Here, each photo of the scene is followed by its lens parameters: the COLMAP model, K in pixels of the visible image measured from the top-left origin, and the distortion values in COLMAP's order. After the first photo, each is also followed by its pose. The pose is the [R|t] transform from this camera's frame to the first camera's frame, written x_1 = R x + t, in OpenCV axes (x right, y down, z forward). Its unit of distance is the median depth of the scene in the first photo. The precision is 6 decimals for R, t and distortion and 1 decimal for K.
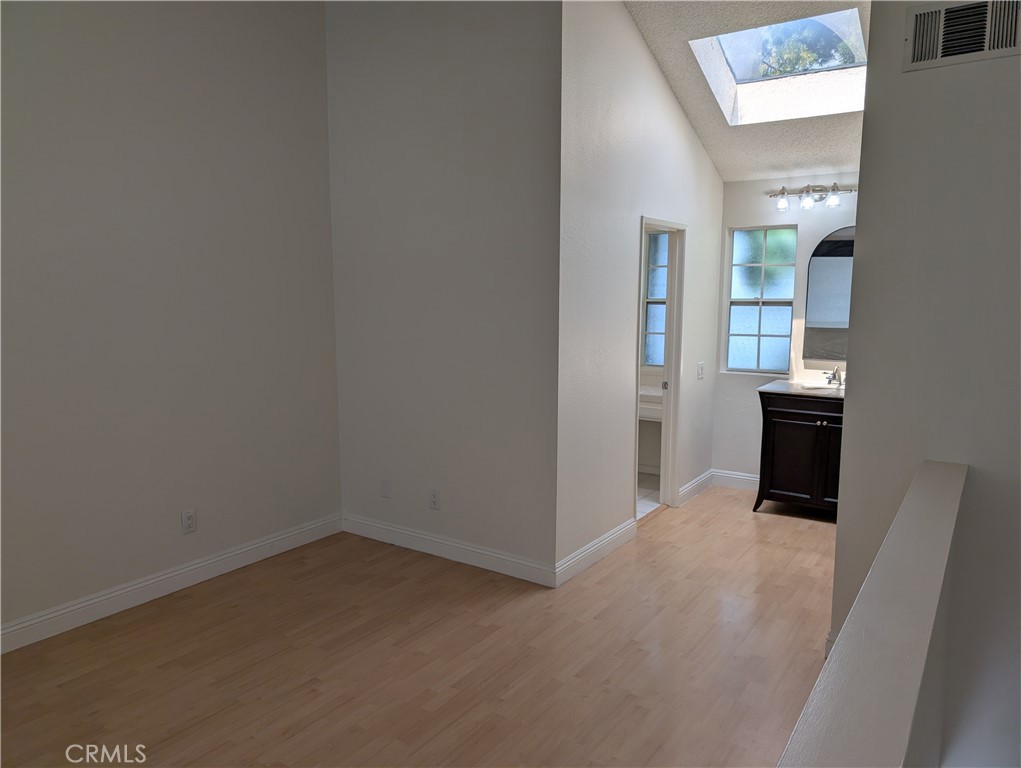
lens RADIAL K [[732.6, 0, 523.6], [0, 732.6, 381.7], [0, 0, 1]] dist [0.038690, -0.033168]
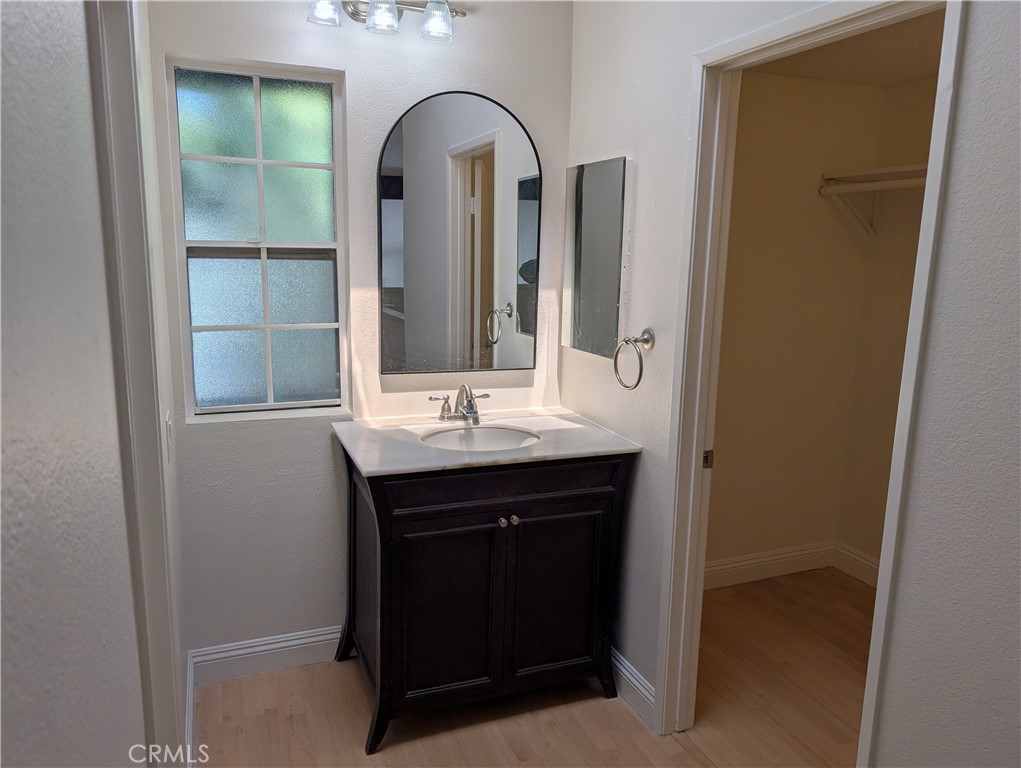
lens RADIAL K [[732.6, 0, 523.6], [0, 732.6, 381.7], [0, 0, 1]] dist [0.038690, -0.033168]
pose [[0.559798, -0.134871, 0.817580, 0.043373], [0.077463, 0.990862, 0.110418, -0.070027], [-0.825001, 0.001520, 0.565130, 0.651456]]
